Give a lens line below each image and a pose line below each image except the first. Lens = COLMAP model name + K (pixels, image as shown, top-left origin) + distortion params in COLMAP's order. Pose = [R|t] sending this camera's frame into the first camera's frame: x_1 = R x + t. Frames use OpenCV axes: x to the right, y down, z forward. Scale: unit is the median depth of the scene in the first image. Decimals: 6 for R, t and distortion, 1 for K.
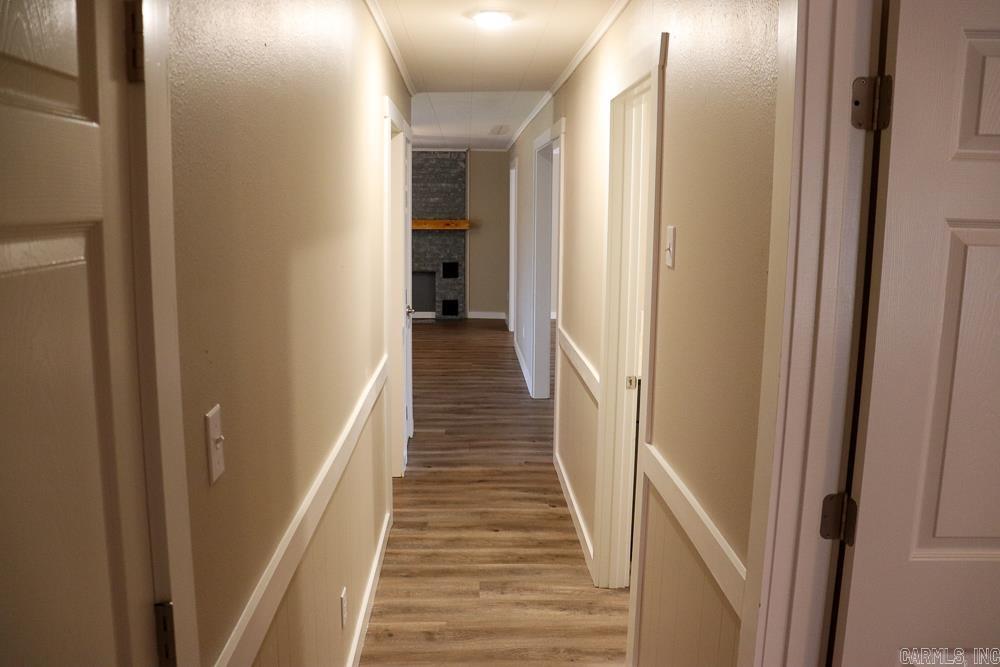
lens RADIAL K [[824.8, 0, 498.1], [0, 824.8, 333.2], [0, 0, 1]] dist [-0.070061, 0.004121]
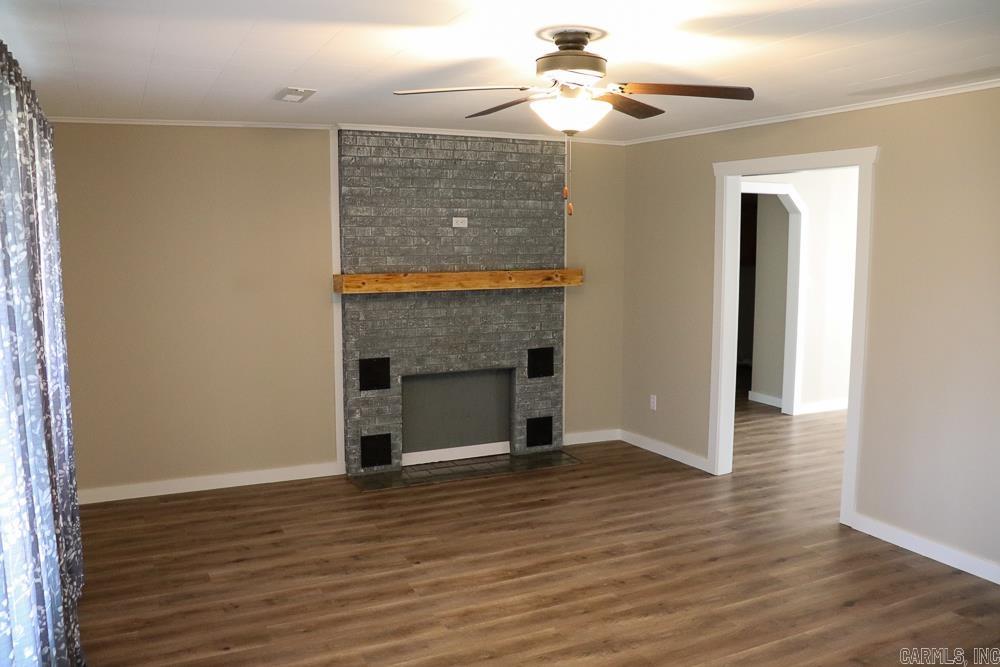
lens RADIAL K [[824.8, 0, 500.7], [0, 824.8, 337.3], [0, 0, 1]] dist [-0.070061, 0.004121]
pose [[0.909227, -0.056407, 0.412461, -0.301253], [0.069414, 0.997450, -0.016609, -0.085785], [-0.410473, 0.043732, 0.910824, 0.522519]]
